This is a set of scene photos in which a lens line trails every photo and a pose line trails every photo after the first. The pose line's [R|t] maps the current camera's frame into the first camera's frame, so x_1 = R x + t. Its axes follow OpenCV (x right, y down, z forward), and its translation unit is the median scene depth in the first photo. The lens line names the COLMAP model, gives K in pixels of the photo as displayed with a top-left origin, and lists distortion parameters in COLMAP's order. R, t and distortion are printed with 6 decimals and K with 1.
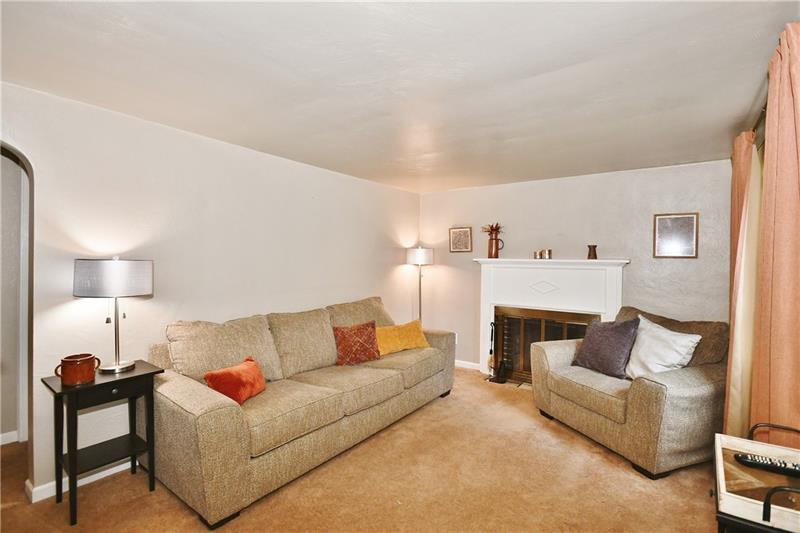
lens RADIAL K [[368.3, 0, 400.0], [0, 368.3, 266.5], [0, 0, 1]] dist [-0.000004, 0.000038]
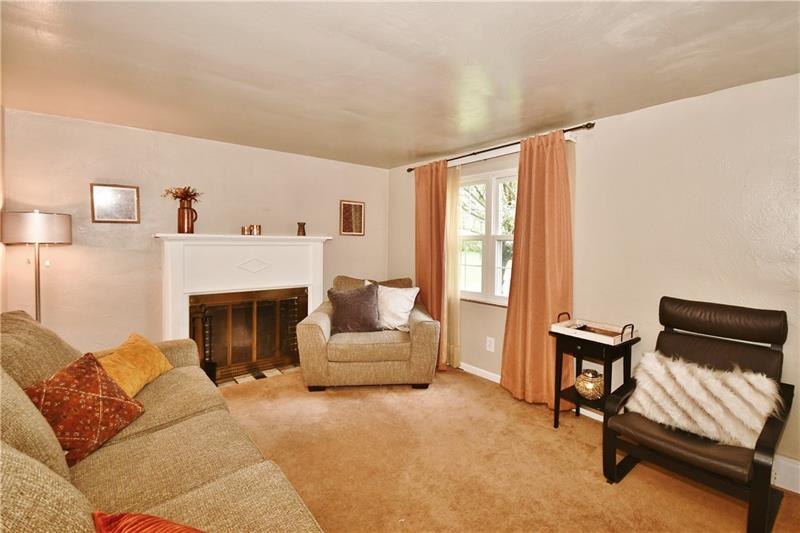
lens RADIAL K [[372.9, 0, 400.0], [0, 372.9, 266.5], [0, 0, 1]] dist [-0.000639, -0.000136]
pose [[0.257198, -0.075485, 0.963406, -0.412955], [0.008315, 0.997080, 0.075904, -0.009719], [-0.966323, -0.011511, 0.257074, 0.411125]]
